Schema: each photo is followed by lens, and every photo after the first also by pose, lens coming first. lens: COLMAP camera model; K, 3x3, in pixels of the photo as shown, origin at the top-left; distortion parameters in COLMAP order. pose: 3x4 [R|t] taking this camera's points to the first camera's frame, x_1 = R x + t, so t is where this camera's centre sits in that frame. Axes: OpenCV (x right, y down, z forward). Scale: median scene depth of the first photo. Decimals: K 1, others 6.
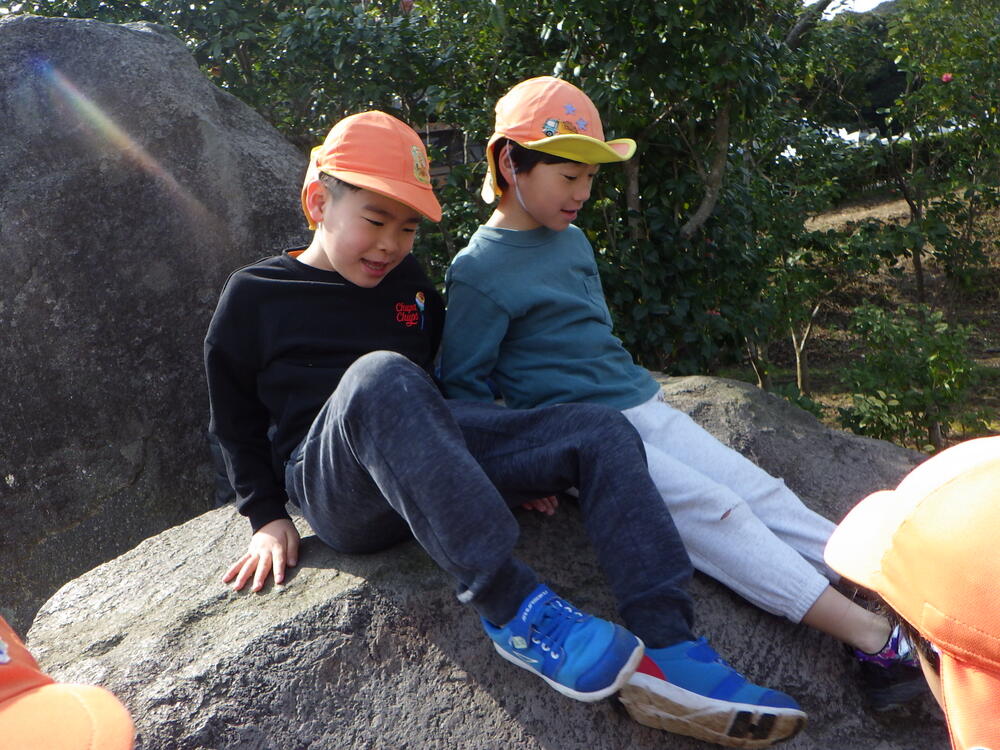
lens RADIAL K [[828.0, 0, 499.6], [0, 828.0, 371.4], [0, 0, 1]] dist [-0.000387, -0.009760]
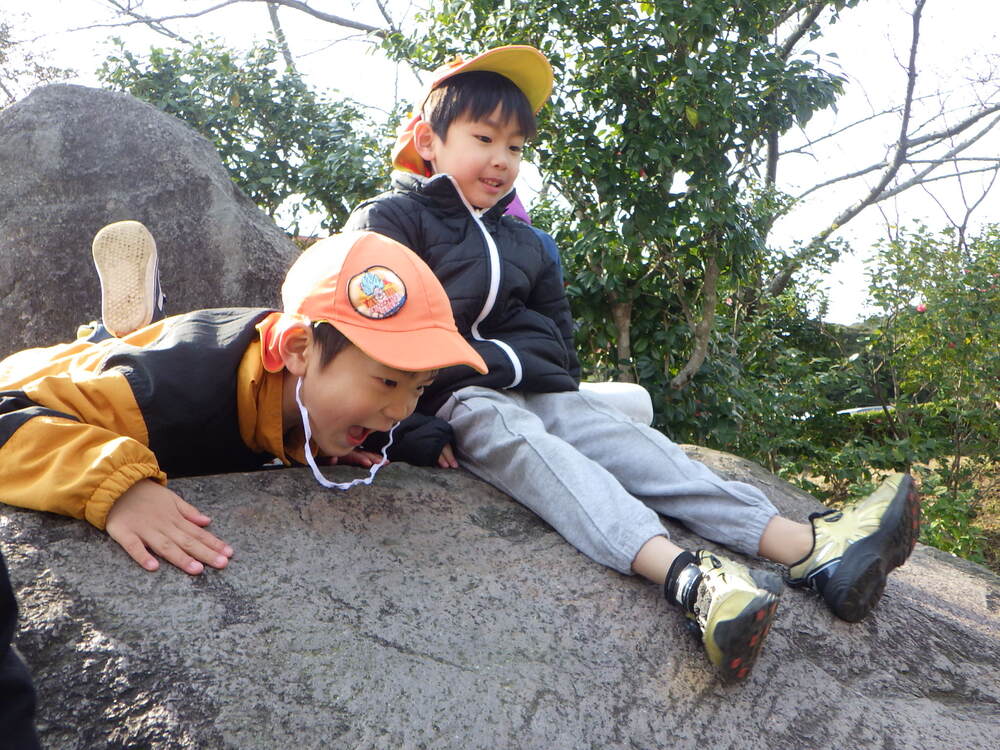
lens RADIAL K [[828.0, 0, 500.8], [0, 828.0, 375.1], [0, 0, 1]] dist [-0.000387, -0.009760]
pose [[0.997506, 0.070575, 0.000601, 0.019442], [-0.066430, 0.941732, -0.329739, 0.263695], [-0.023837, 0.328876, 0.944072, 0.089568]]
